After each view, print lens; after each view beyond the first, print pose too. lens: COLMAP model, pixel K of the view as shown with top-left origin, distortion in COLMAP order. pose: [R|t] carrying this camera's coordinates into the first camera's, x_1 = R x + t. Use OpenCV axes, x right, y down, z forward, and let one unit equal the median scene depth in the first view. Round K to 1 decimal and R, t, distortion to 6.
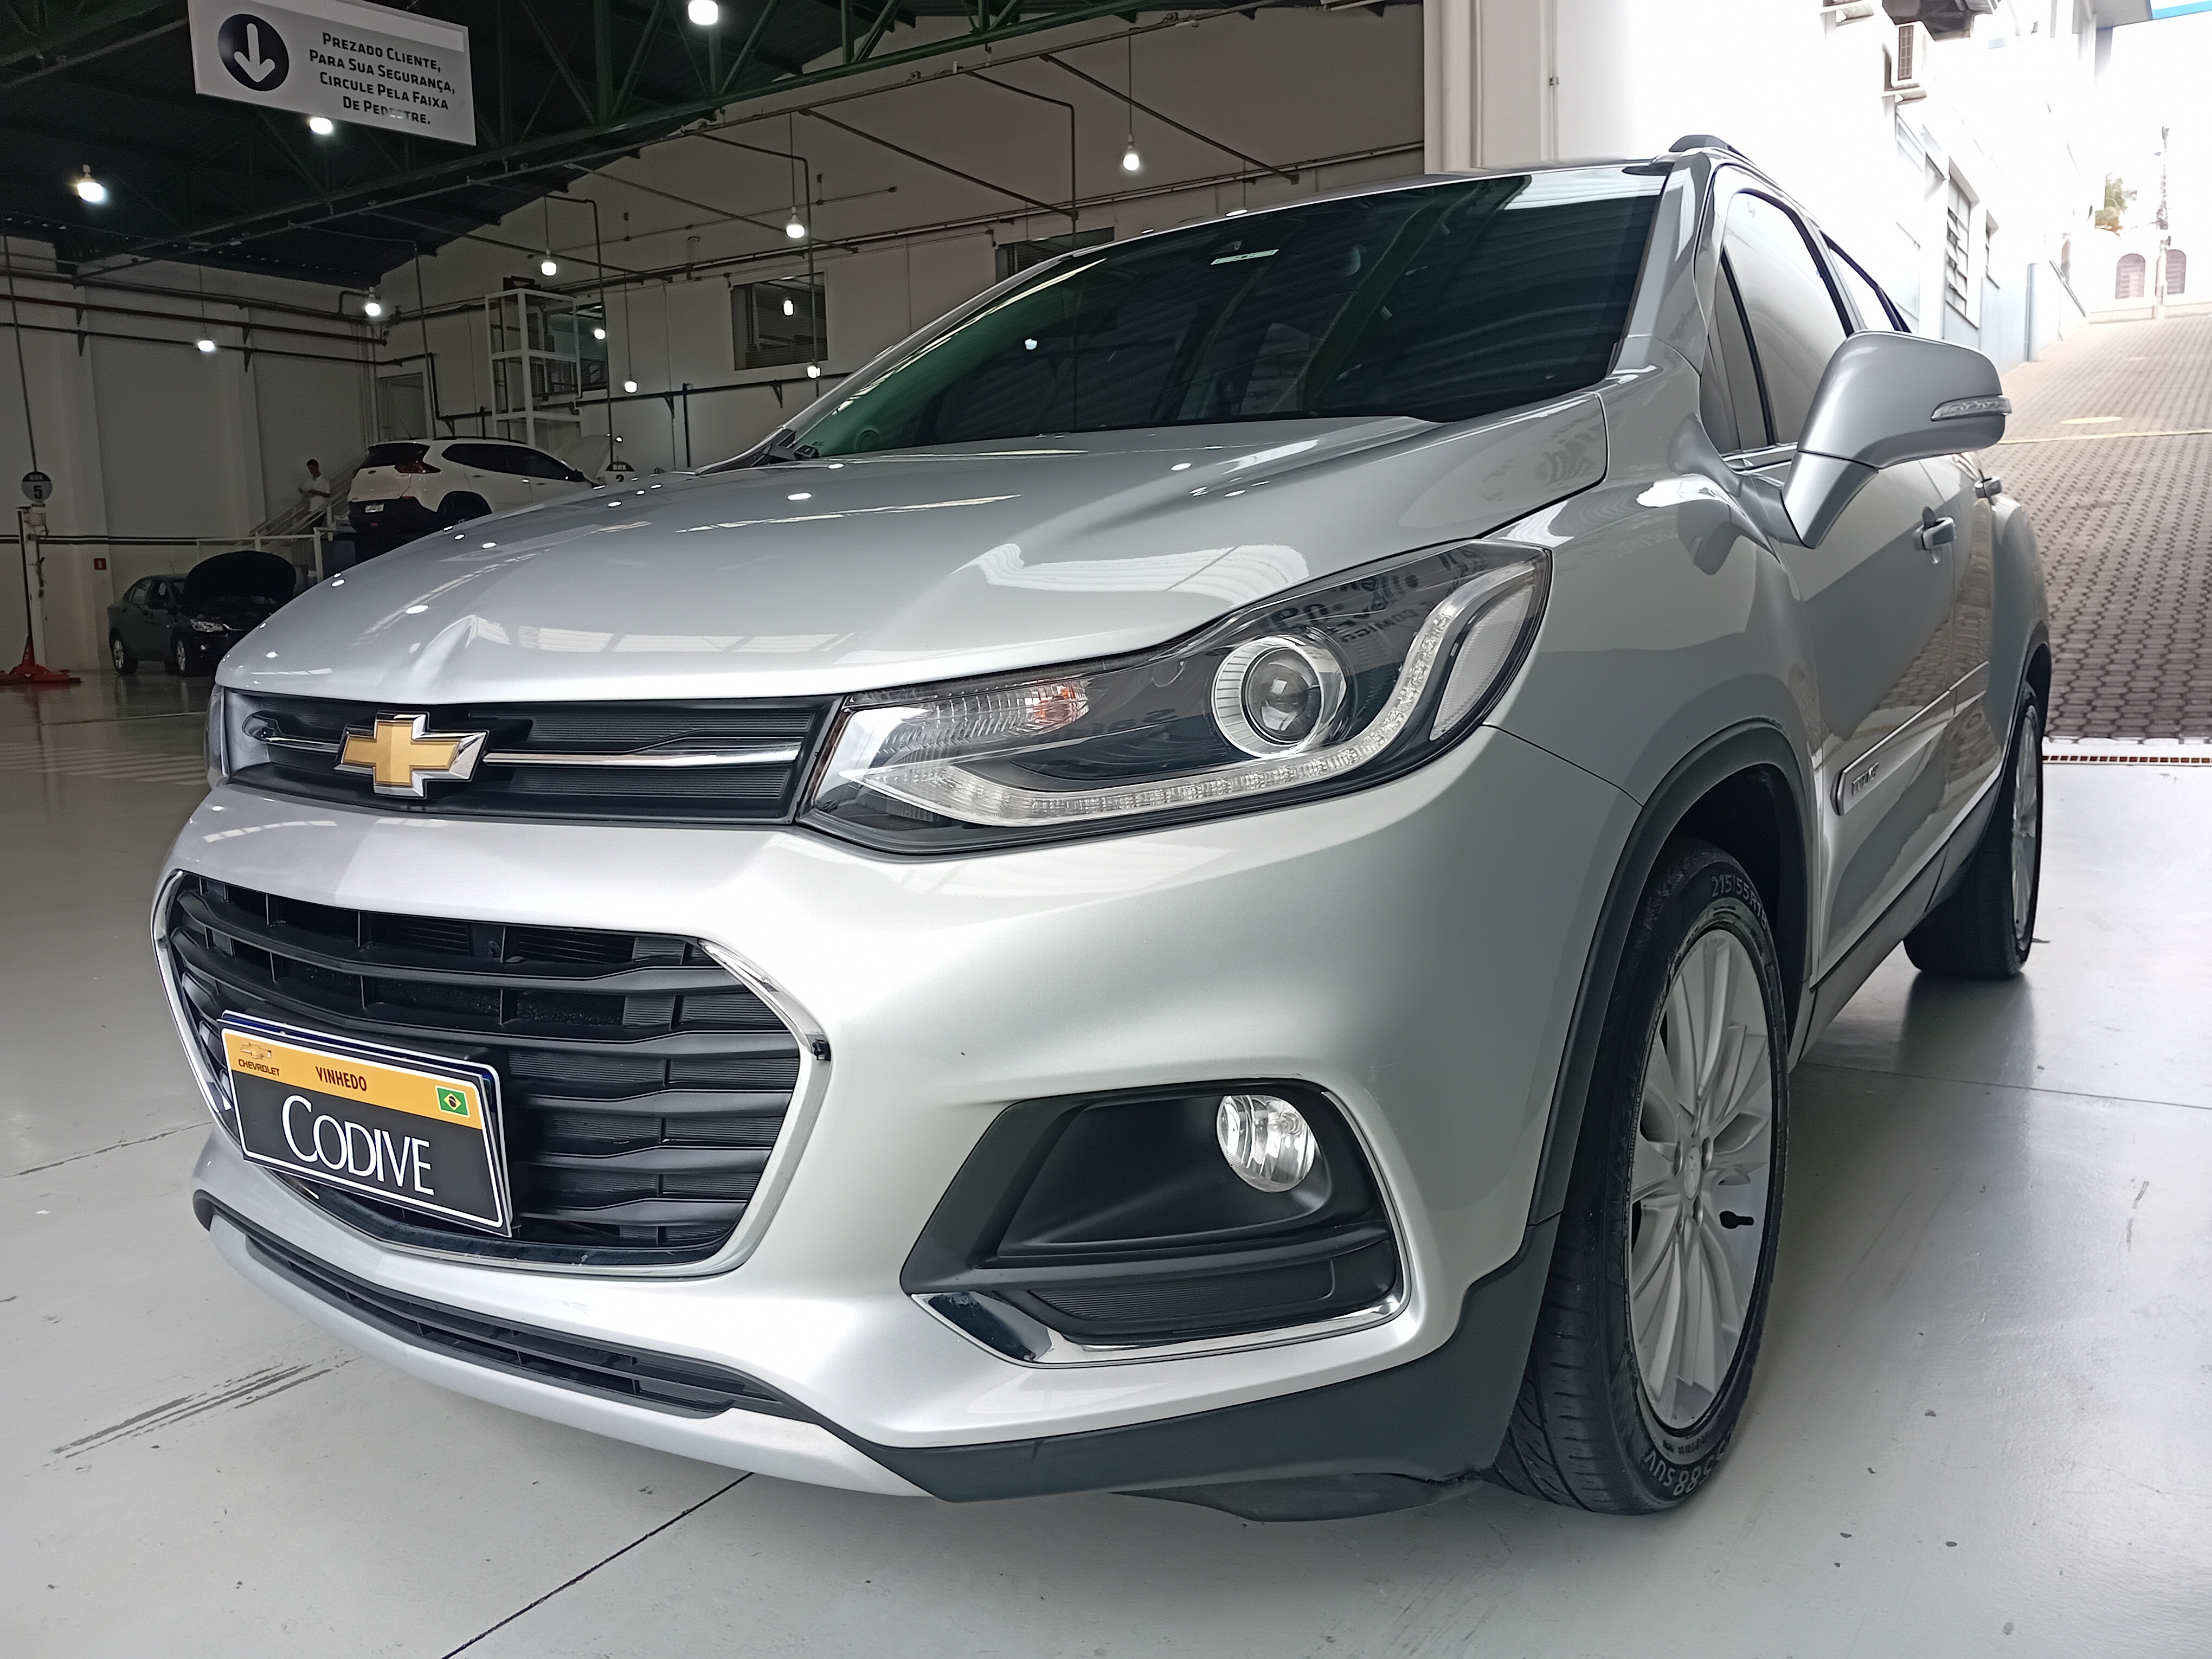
lens RADIAL K [[1741.1, 0, 1106.0], [0, 1741.1, 829.5], [0, 0, 1]] dist [0.115444, -0.245076]
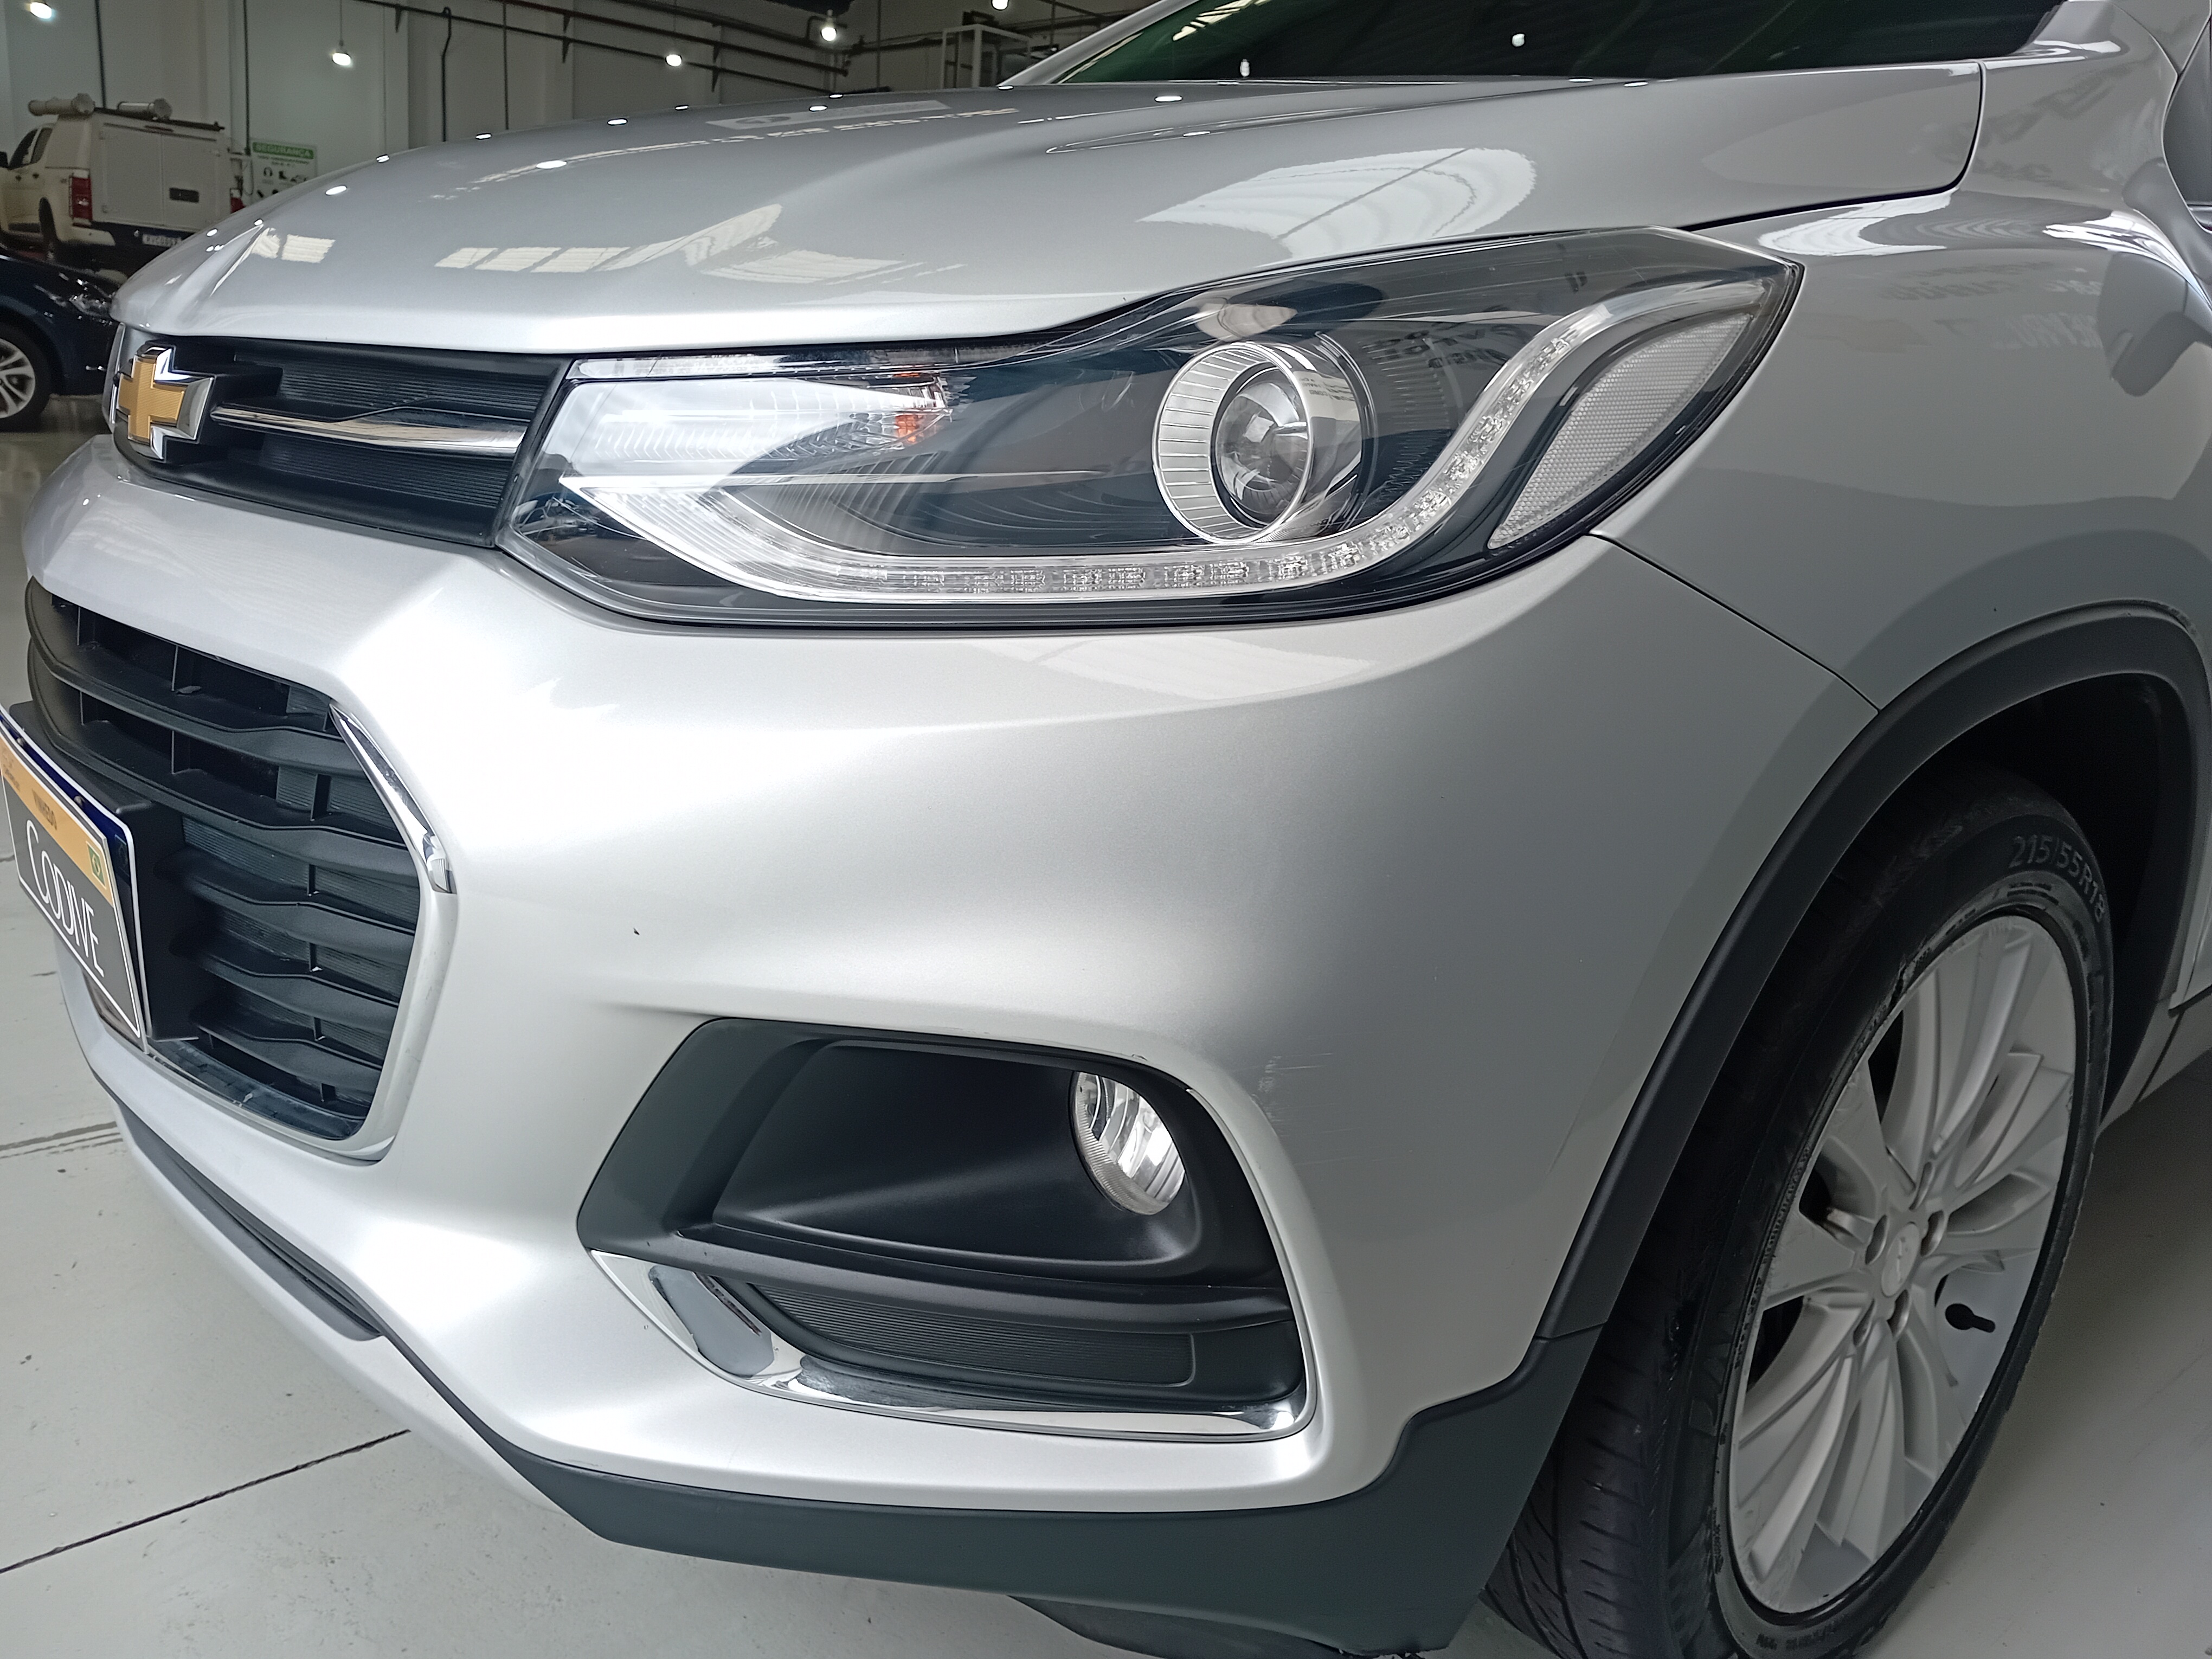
lens RADIAL K [[1658.9, 0, 1104.4], [0, 1658.9, 808.4], [0, 0, 1]] dist [0.132206, -0.246081]
pose [[0.962027, 0.160714, -0.220622, 0.191813], [-0.137154, 0.983455, 0.118343, -0.012635], [0.235992, -0.083590, 0.968153, 0.392504]]
